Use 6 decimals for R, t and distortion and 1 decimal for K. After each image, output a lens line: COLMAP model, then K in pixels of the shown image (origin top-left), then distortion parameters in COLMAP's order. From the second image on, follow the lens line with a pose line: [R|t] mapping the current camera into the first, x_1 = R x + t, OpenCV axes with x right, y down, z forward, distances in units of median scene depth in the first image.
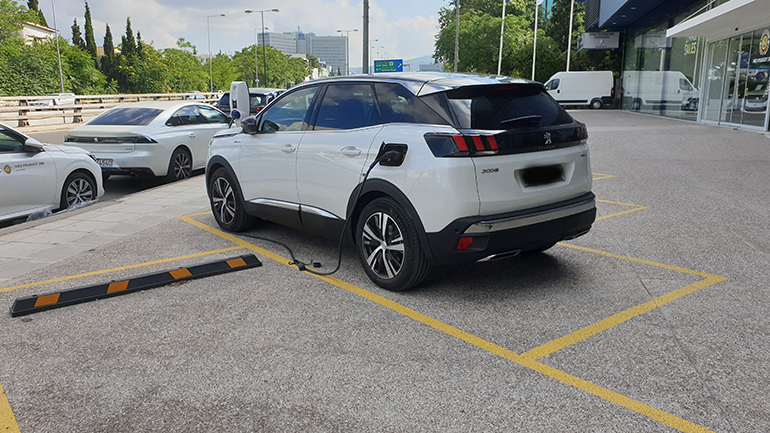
lens RADIAL K [[615.3, 0, 385.0], [0, 615.3, 217.3], [0, 0, 1]] dist [0.012153, 0.010192]
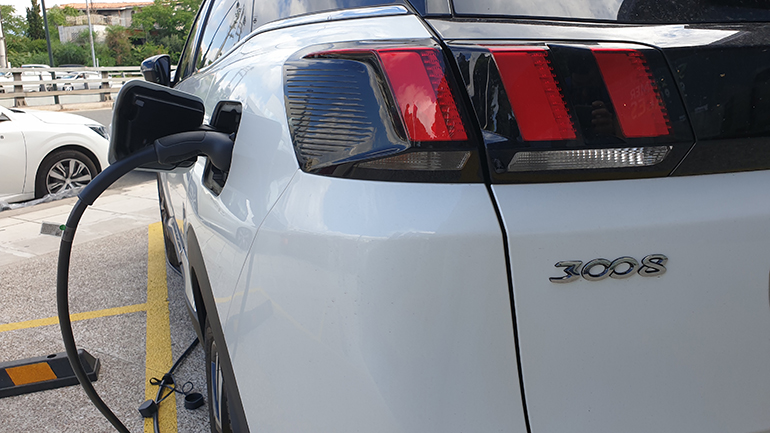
lens RADIAL K [[615.3, 0, 386.7], [0, 615.3, 210.4], [0, 0, 1]] dist [0.012153, 0.010192]
pose [[0.955926, 0.059501, -0.287516, 0.135508], [-0.051570, 0.998053, 0.035087, -0.079196], [0.289043, -0.018714, 0.957133, 0.698152]]
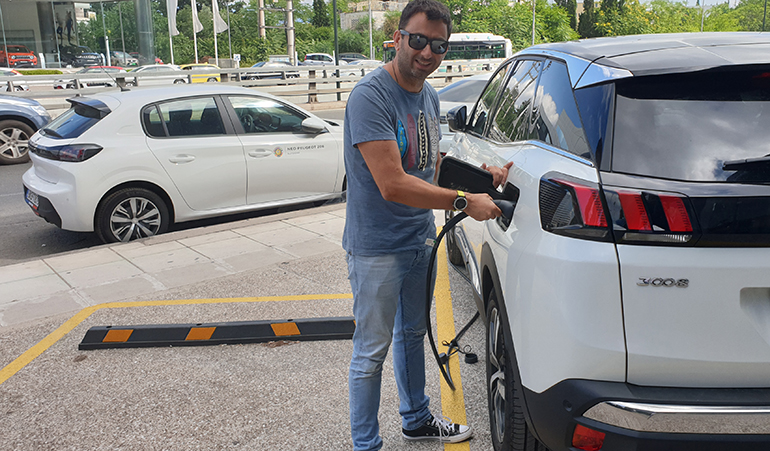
lens RADIAL K [[702.2, 0, 420.2], [0, 702.2, 208.2], [0, 0, 1]] dist [0.067683, 0.000000]
pose [[0.790774, 0.120547, -0.600120, 0.267673], [-0.109136, 0.992473, 0.055551, -0.111670], [0.602300, 0.021567, 0.797979, 0.450738]]
